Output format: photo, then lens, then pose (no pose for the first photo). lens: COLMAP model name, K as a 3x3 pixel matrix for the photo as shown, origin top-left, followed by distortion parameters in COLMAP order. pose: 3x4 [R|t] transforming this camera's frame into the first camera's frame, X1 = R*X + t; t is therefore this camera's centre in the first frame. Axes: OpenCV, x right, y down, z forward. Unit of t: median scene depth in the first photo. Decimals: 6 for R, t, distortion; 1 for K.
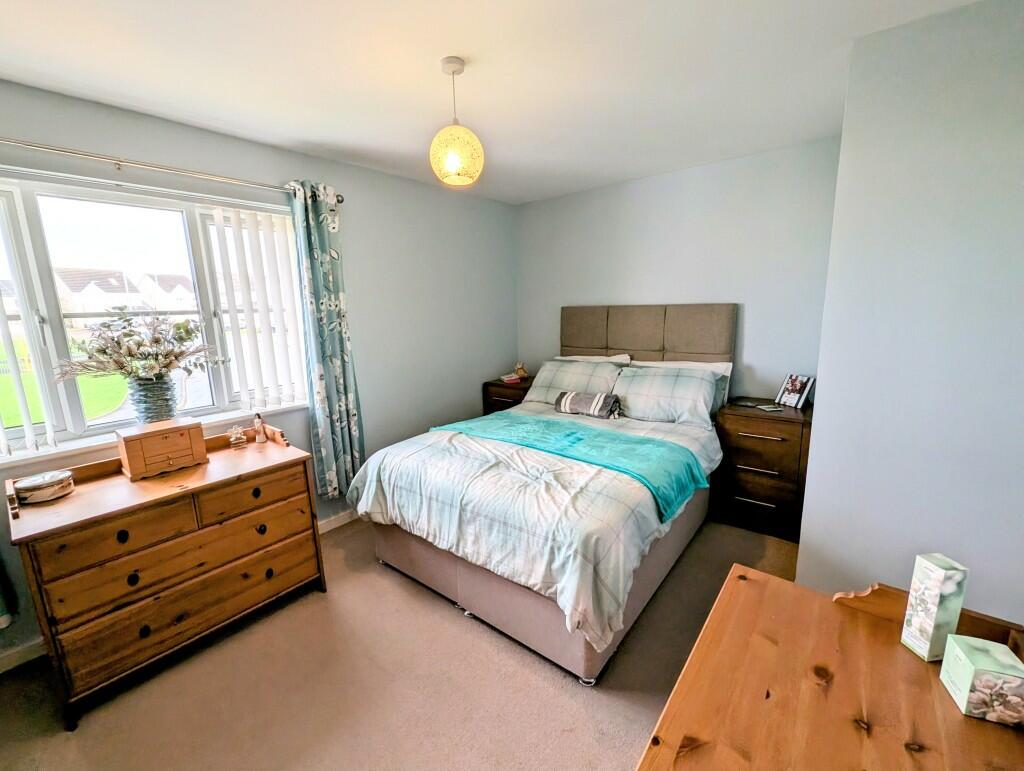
lens RADIAL K [[429.3, 0, 514.9], [0, 429.3, 384.2], [0, 0, 1]] dist [0.001415, -0.000306]
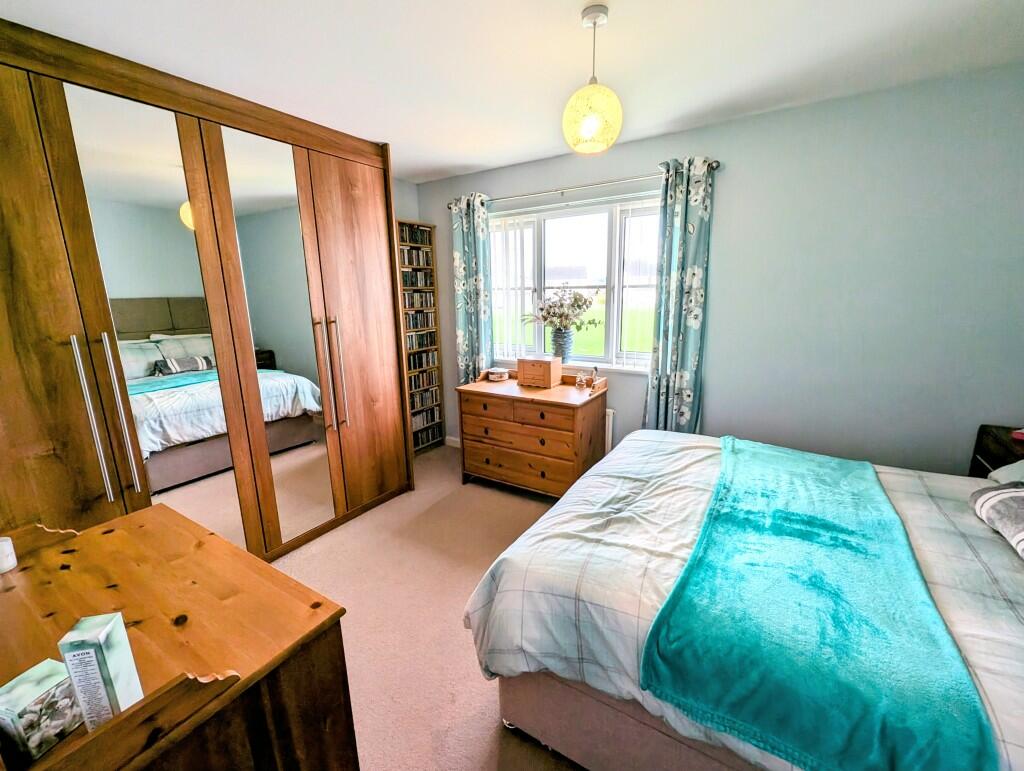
lens RADIAL K [[429.3, 0, 514.9], [0, 429.3, 384.2], [0, 0, 1]] dist [0.001415, -0.000306]
pose [[0.116149, 0.234796, -0.965080, 0.699569], [-0.170542, 0.961941, 0.213507, -0.128869], [0.978481, 0.139788, 0.151771, 0.641207]]
